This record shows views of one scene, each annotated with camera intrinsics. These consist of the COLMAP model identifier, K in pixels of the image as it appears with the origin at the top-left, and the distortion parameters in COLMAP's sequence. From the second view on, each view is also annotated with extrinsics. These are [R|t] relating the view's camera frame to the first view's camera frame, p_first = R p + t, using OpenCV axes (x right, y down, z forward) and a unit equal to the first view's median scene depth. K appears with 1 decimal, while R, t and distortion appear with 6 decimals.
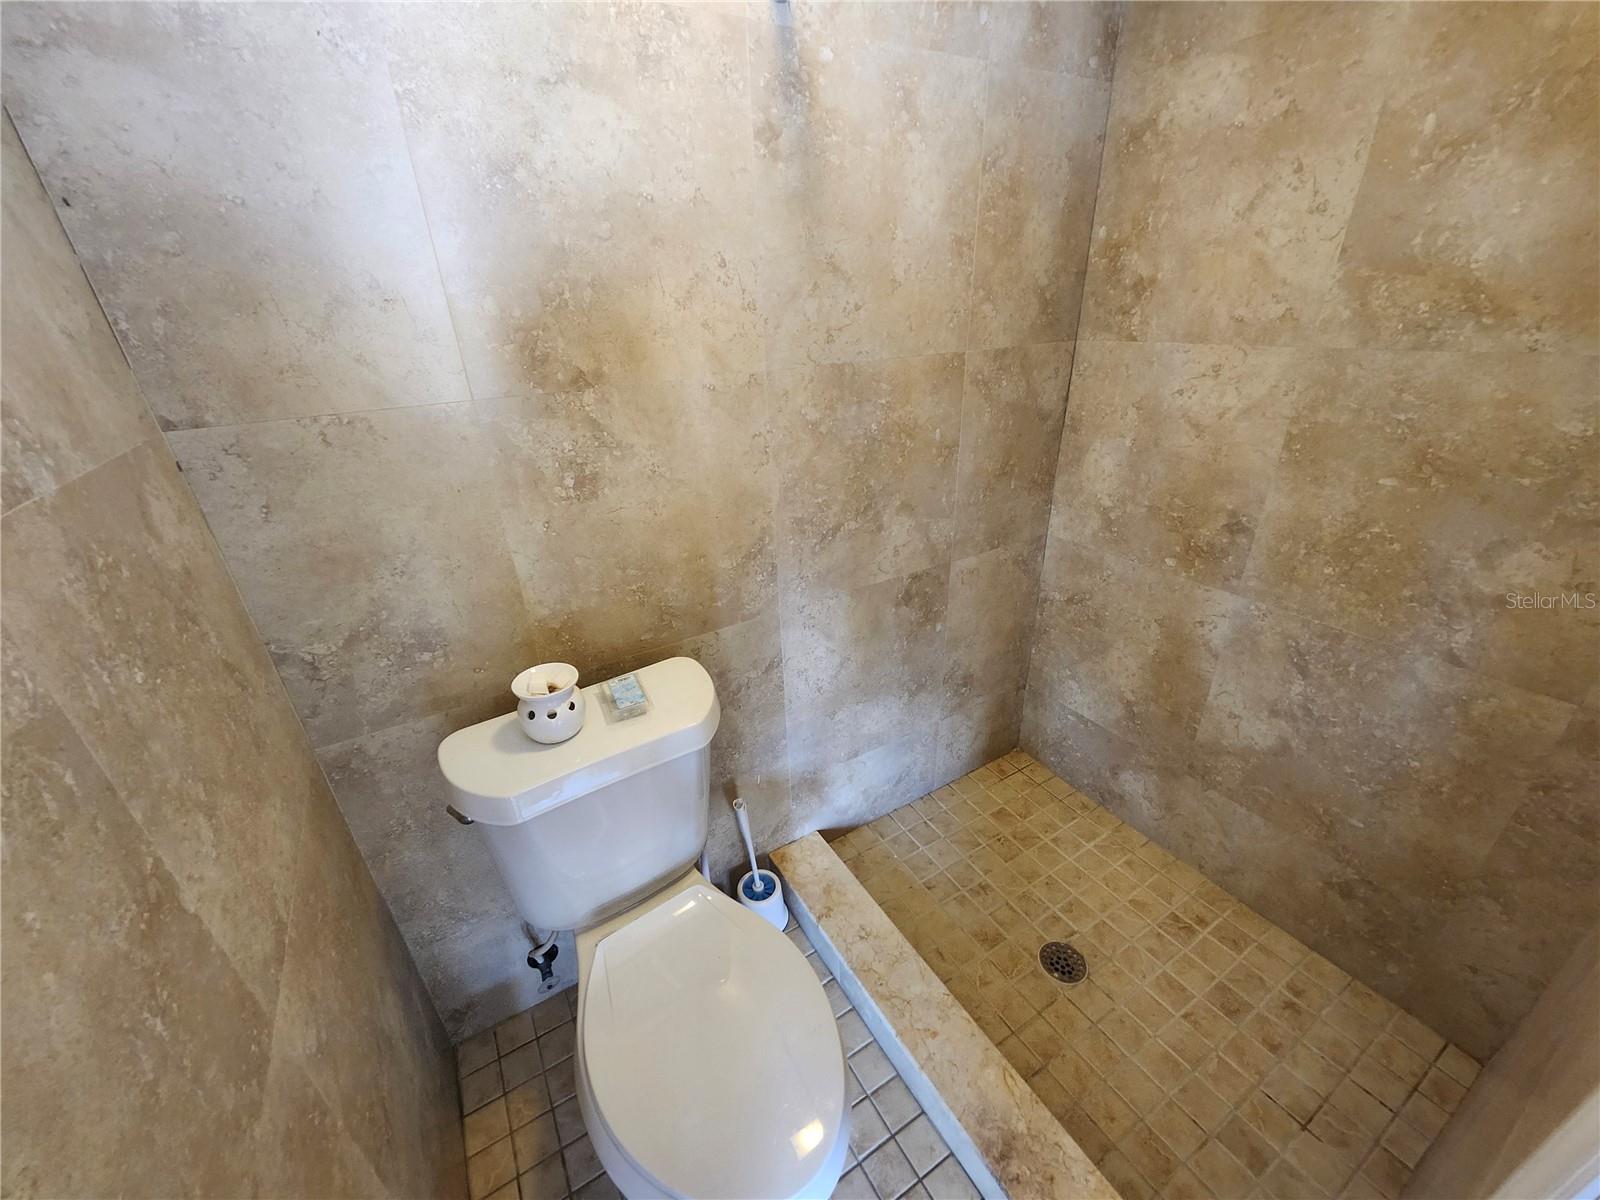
lens RADIAL K [[628.0, 0, 793.6], [0, 628.0, 607.6], [0, 0, 1]] dist [0.002041, -0.000865]
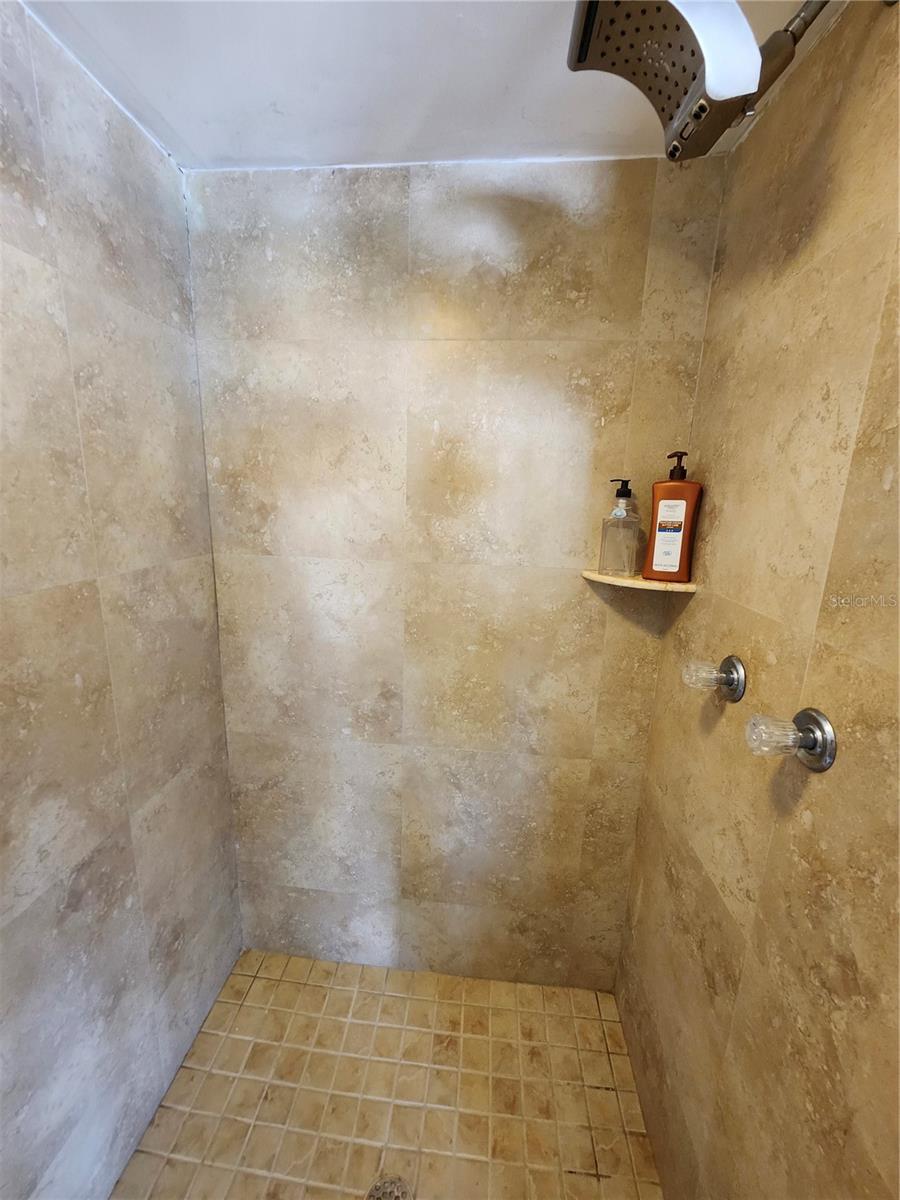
lens RADIAL K [[471.0, 0, 442.7], [0, 471.0, 593.7], [0, 0, 1]] dist [0.002041, -0.000865]
pose [[0.587946, -0.118809, 0.800128, 0.043626], [0.305514, 0.948506, -0.083655, -0.199527], [-0.748987, 0.293635, 0.593968, 0.298733]]
